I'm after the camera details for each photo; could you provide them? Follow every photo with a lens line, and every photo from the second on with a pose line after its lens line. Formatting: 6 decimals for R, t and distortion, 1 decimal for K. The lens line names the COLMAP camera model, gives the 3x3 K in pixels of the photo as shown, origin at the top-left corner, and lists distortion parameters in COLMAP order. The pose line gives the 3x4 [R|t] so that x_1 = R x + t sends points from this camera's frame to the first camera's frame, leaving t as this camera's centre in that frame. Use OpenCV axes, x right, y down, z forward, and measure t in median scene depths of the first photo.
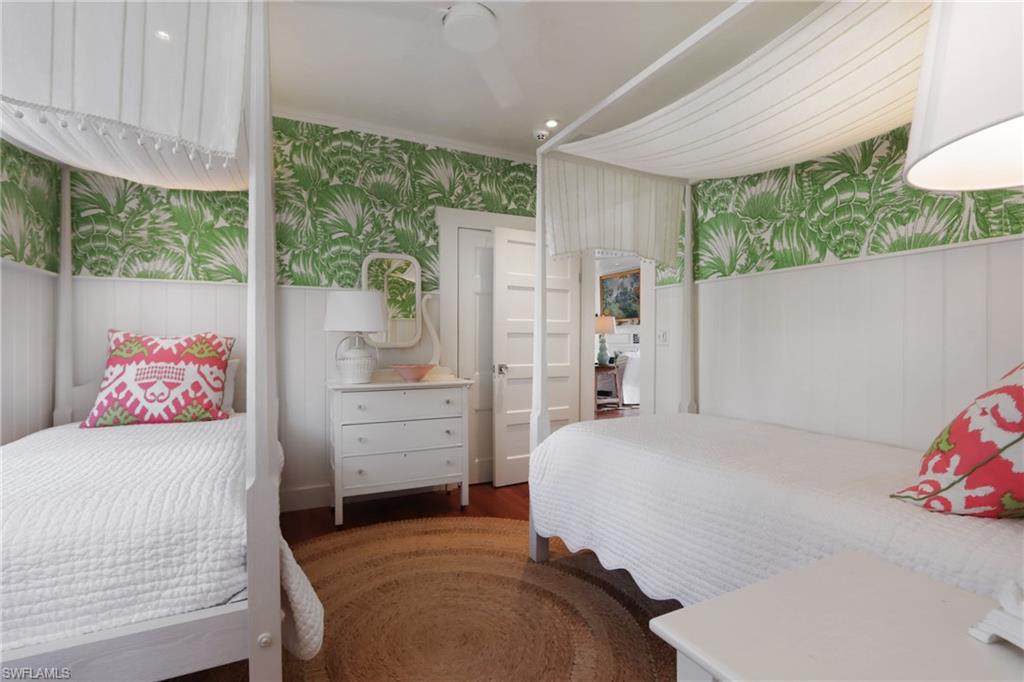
lens RADIAL K [[474.0, 0, 509.4], [0, 474.0, 338.9], [0, 0, 1]] dist [-0.012776, -0.001101]
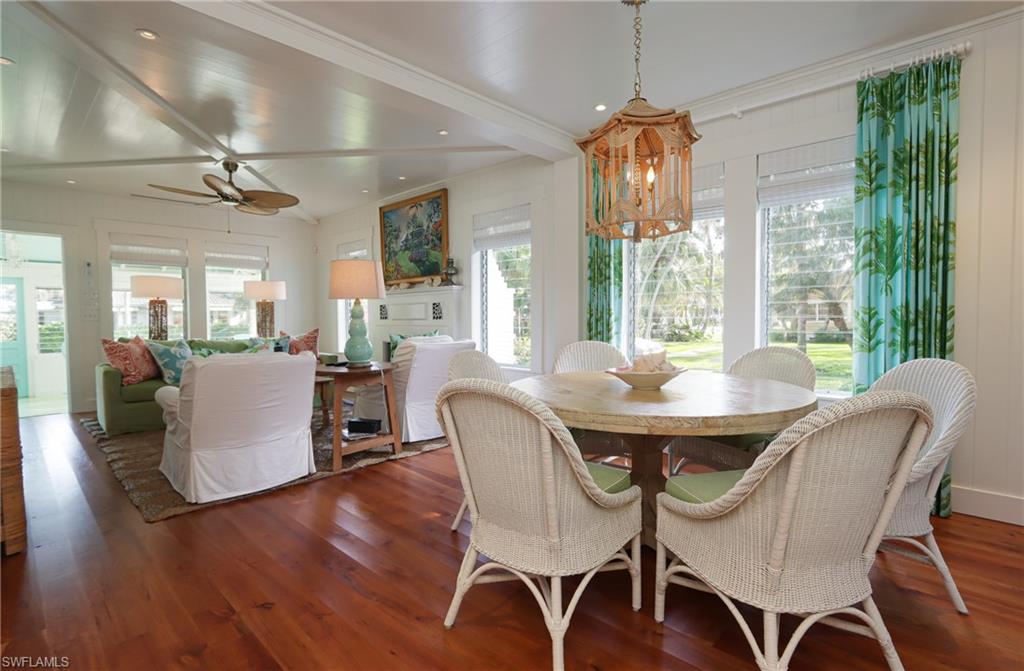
lens RADIAL K [[480.4, 0, 506.6], [0, 480.4, 329.6], [0, 0, 1]] dist [-0.003885, -0.000175]
pose [[0.931932, -0.016057, 0.362277, 0.128256], [0.005482, 0.999529, 0.030201, 0.004804], [-0.362592, -0.026159, 0.931581, 0.406717]]
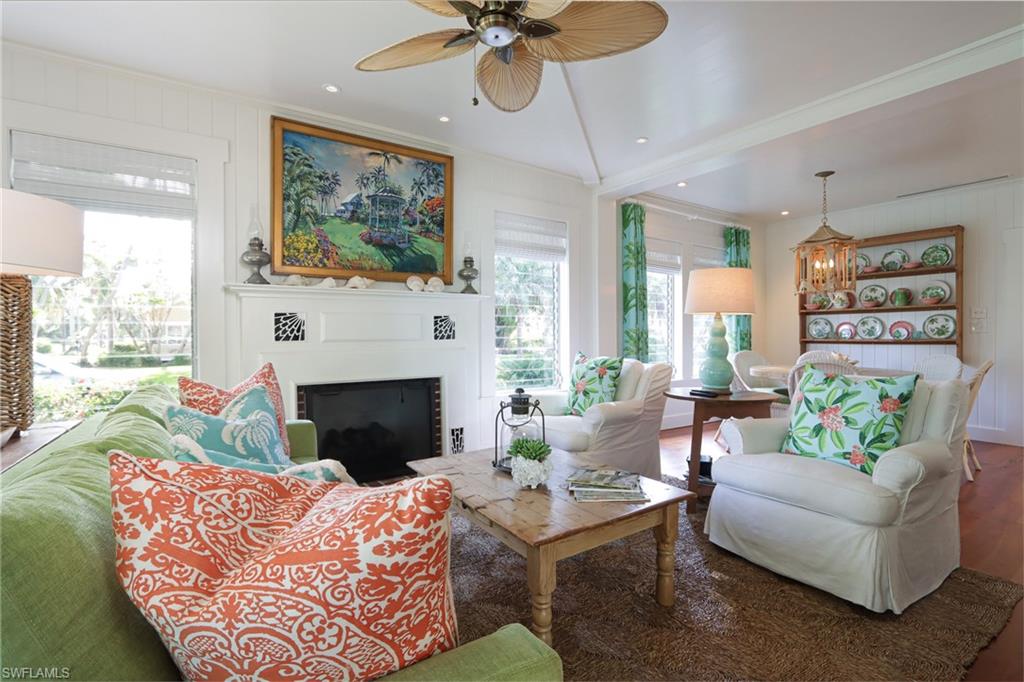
lens RADIAL K [[474.0, 0, 508.4], [0, 474.0, 342.8], [0, 0, 1]] dist [-0.012776, -0.001101]
pose [[-0.149833, -0.015091, 0.988596, -0.131521], [0.003283, 0.999870, 0.015760, 0.006022], [-0.988706, 0.005607, -0.149764, 0.969090]]
